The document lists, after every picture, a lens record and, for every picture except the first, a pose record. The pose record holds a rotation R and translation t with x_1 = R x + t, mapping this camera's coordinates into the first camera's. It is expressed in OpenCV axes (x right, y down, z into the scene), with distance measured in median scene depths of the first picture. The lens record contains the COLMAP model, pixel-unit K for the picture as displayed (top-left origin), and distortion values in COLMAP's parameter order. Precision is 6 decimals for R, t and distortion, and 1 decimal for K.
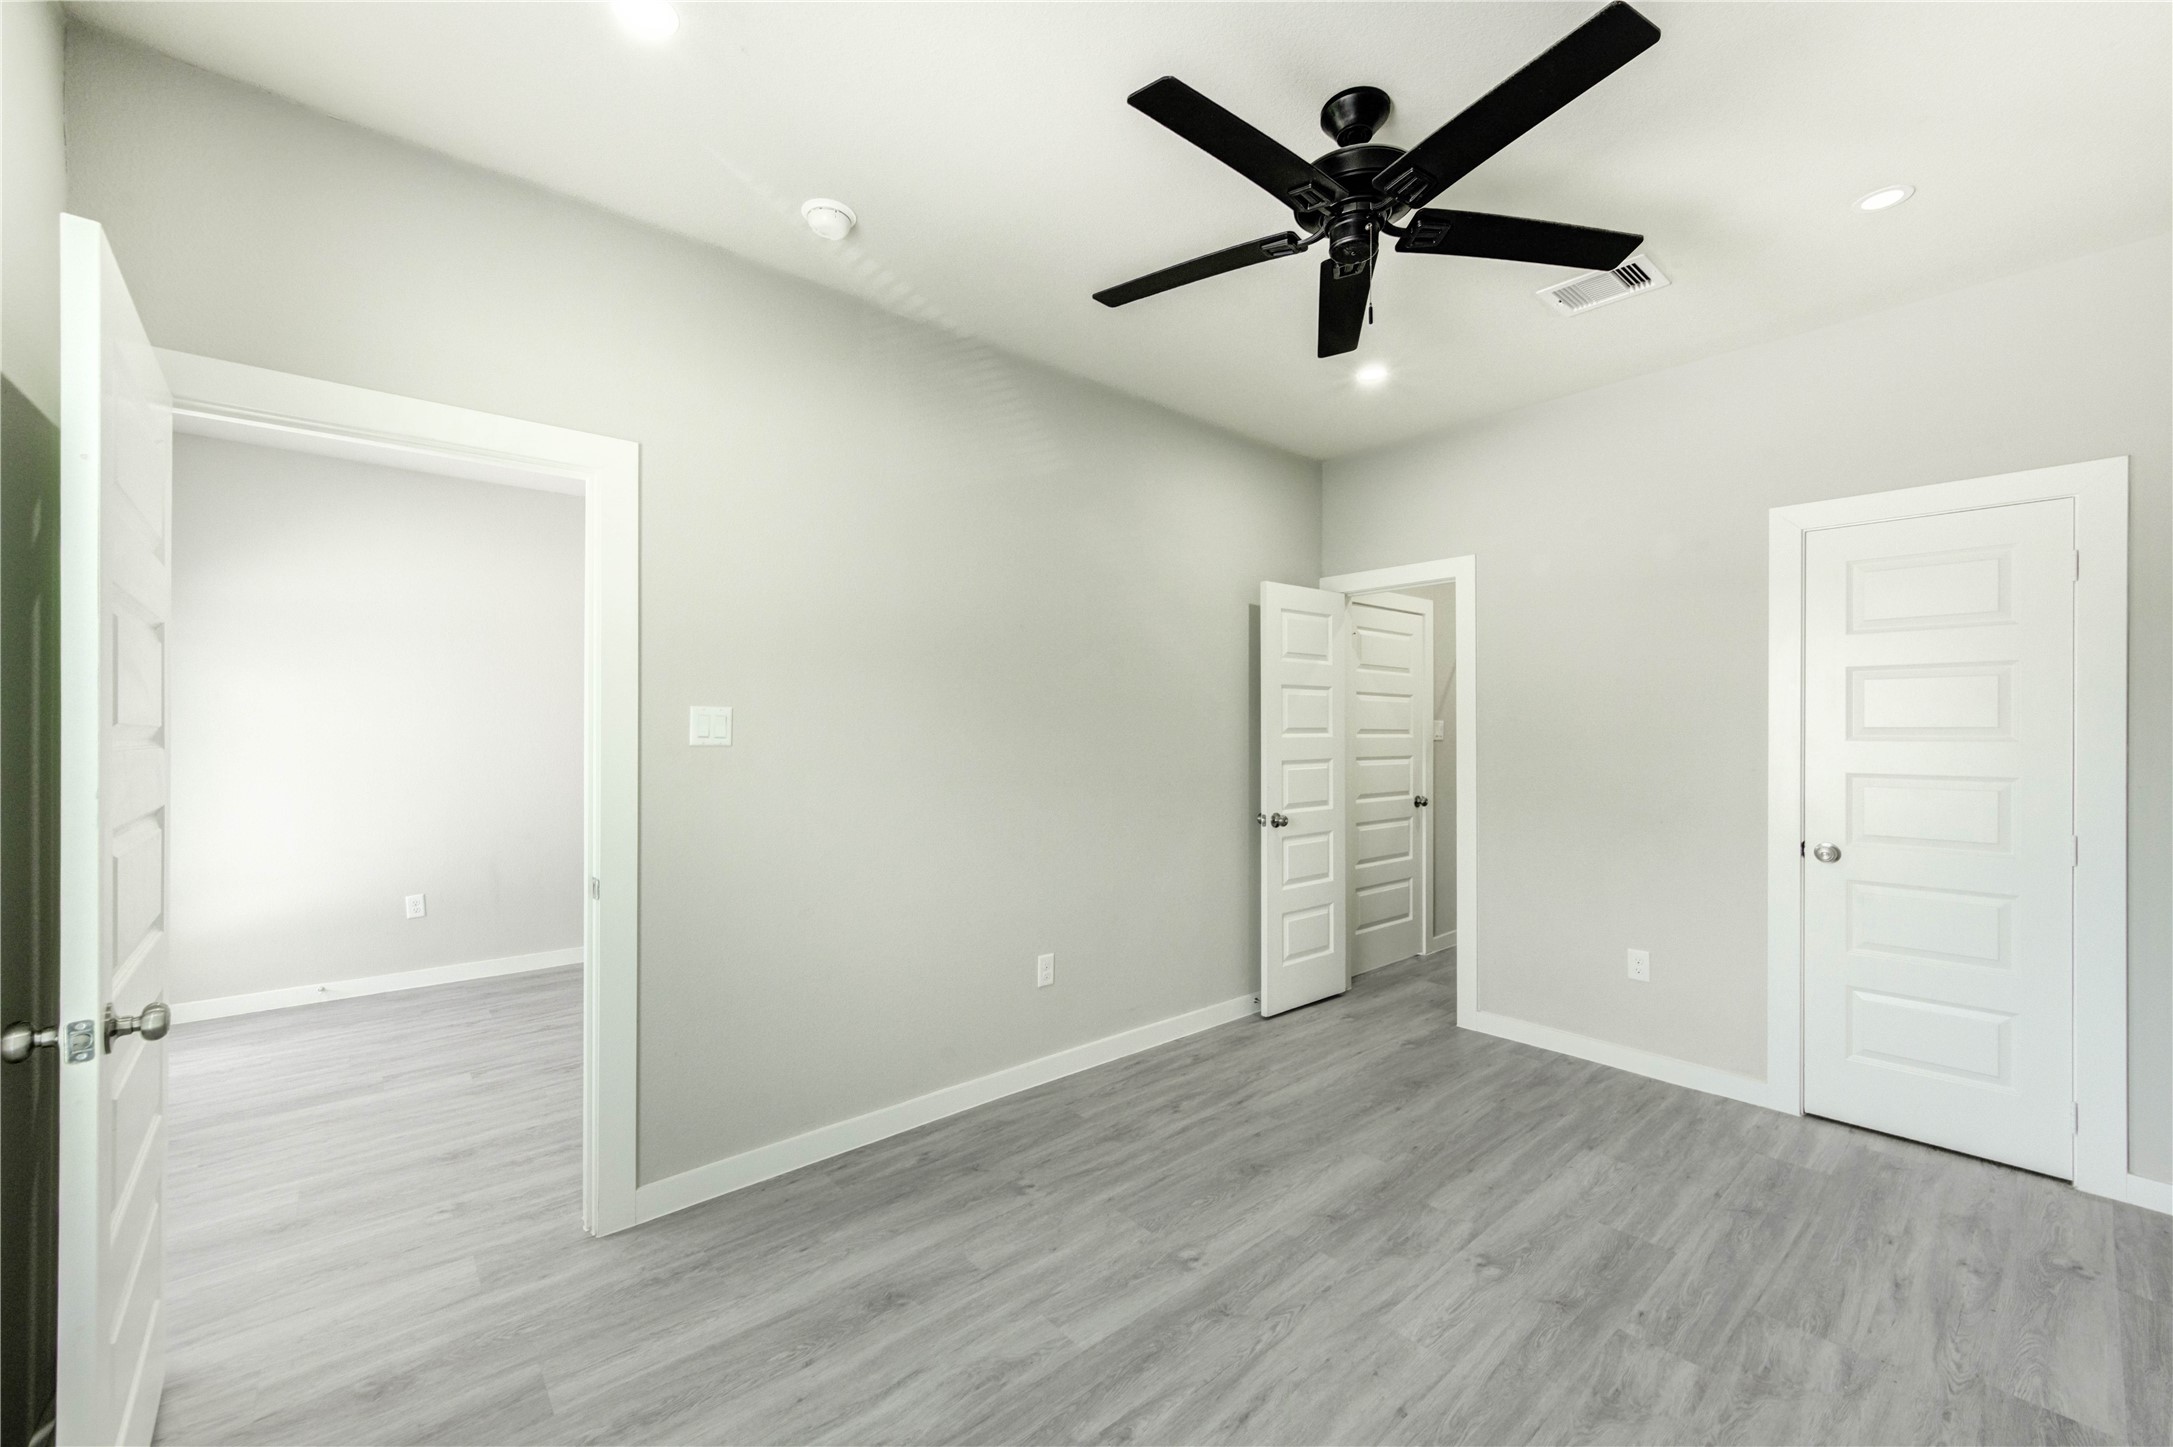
lens RADIAL K [[855.1, 0, 1105.2], [0, 855.1, 715.0], [0, 0, 1]] dist [-0.001691, 0.000904]
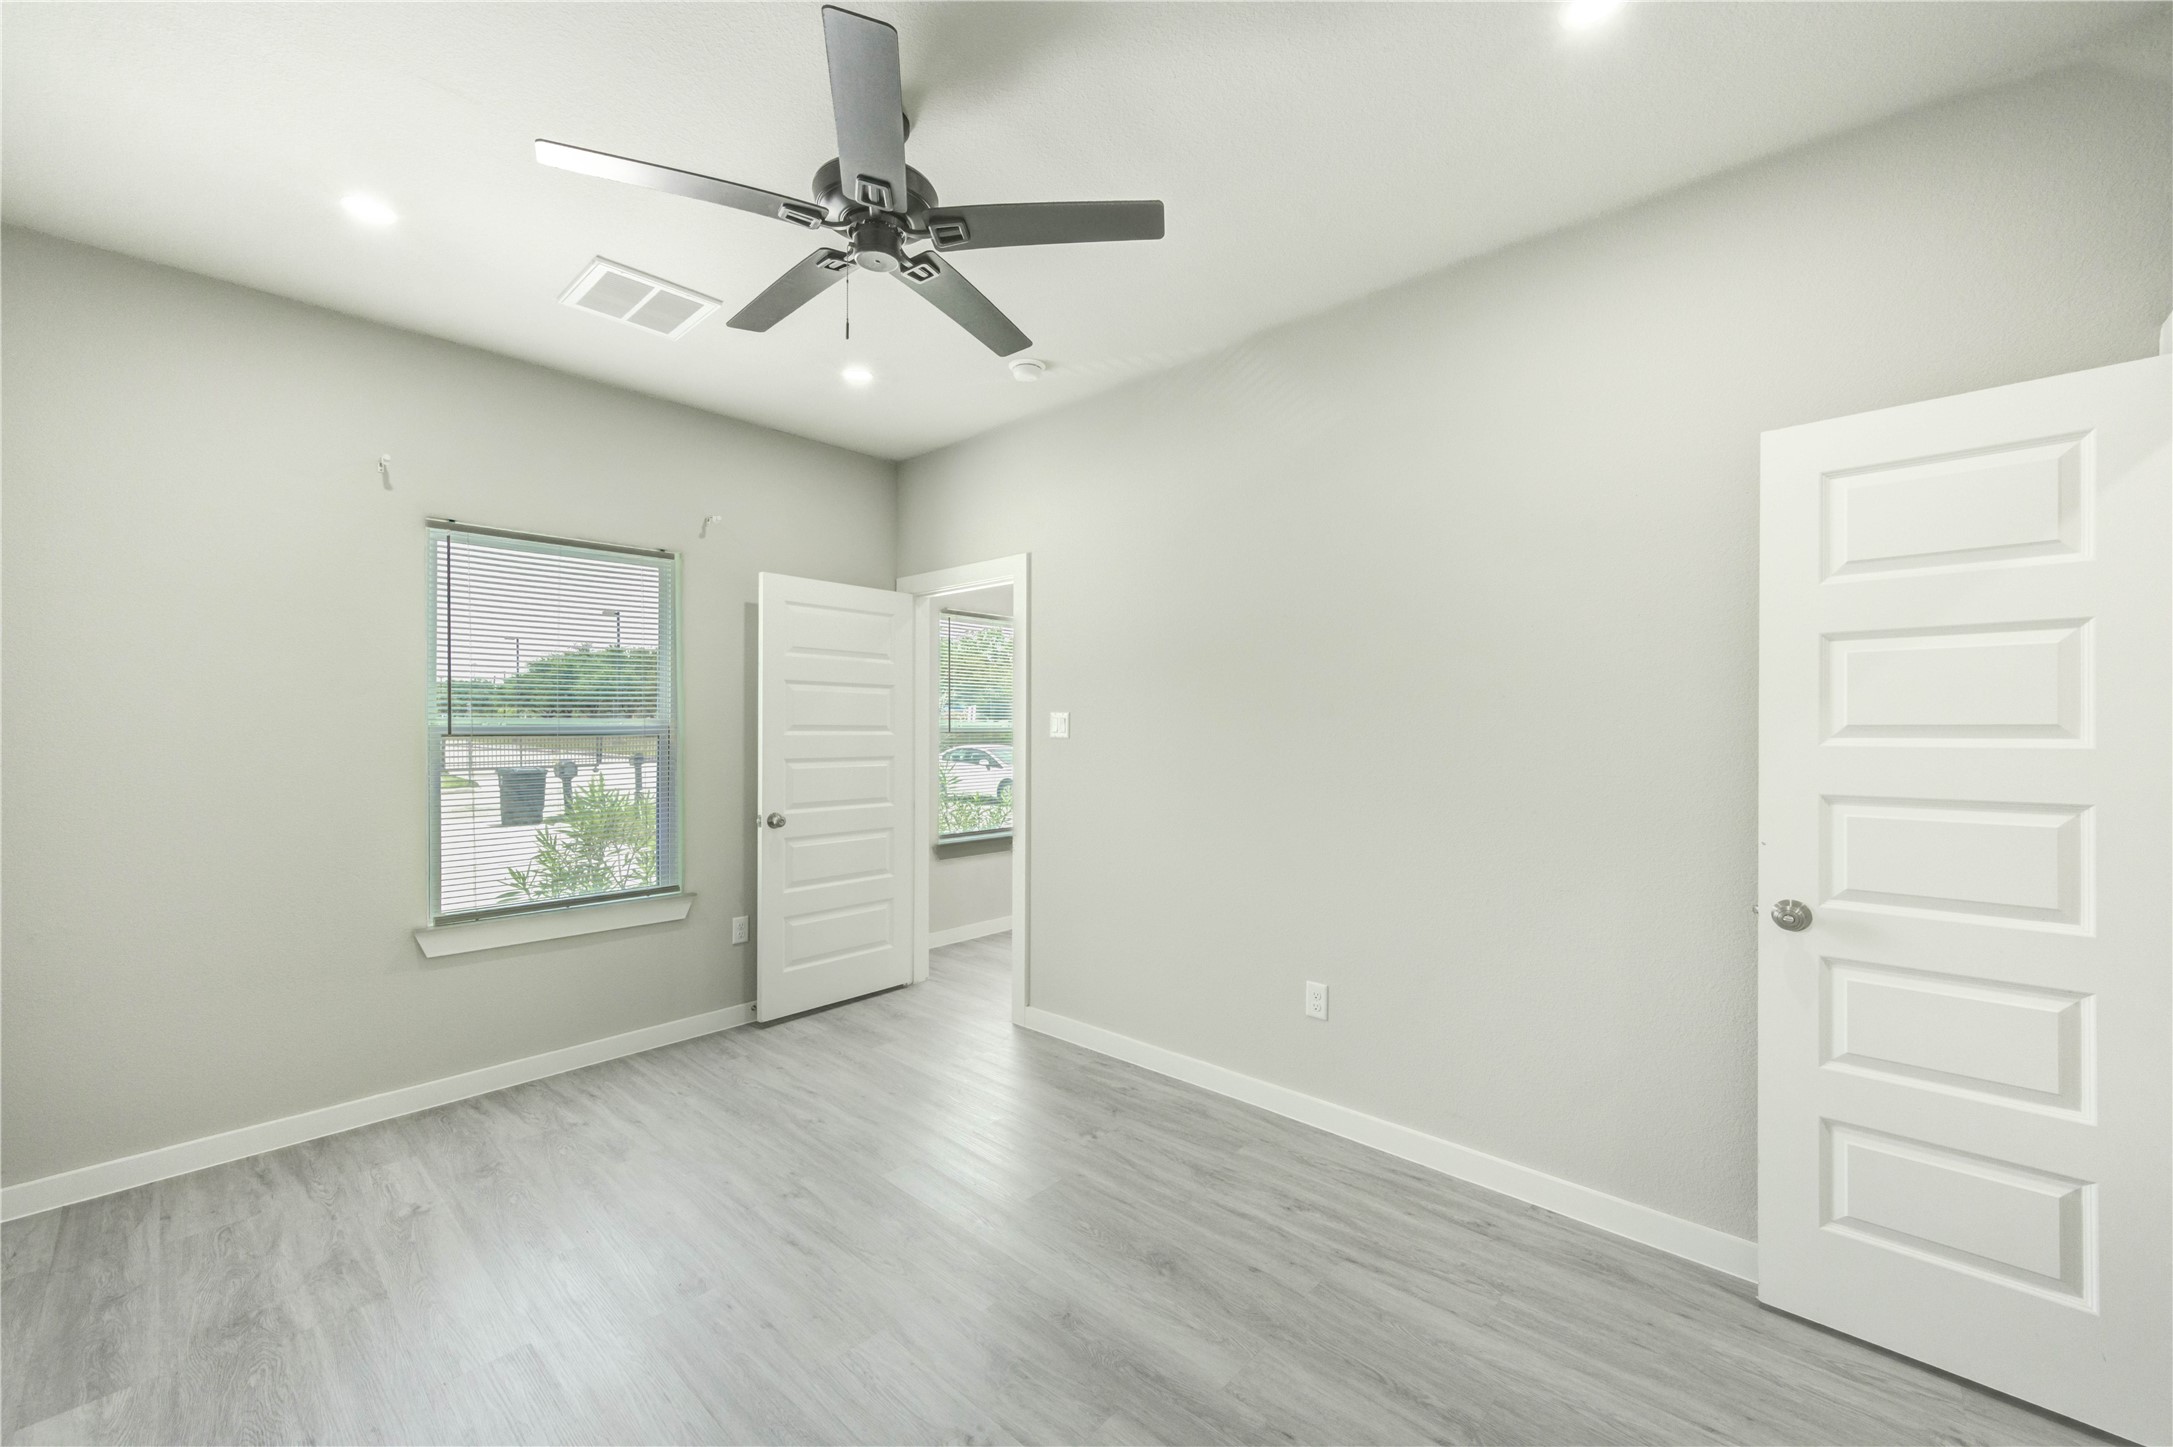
lens RADIAL K [[855.1, 0, 1091.9], [0, 855.1, 721.1], [0, 0, 1]] dist [-0.001691, 0.000904]
pose [[0.105154, -0.008218, -0.994422, 0.871789], [0.014487, 0.999872, -0.006731, 0.013888], [0.994350, -0.013698, 0.105260, 0.753580]]
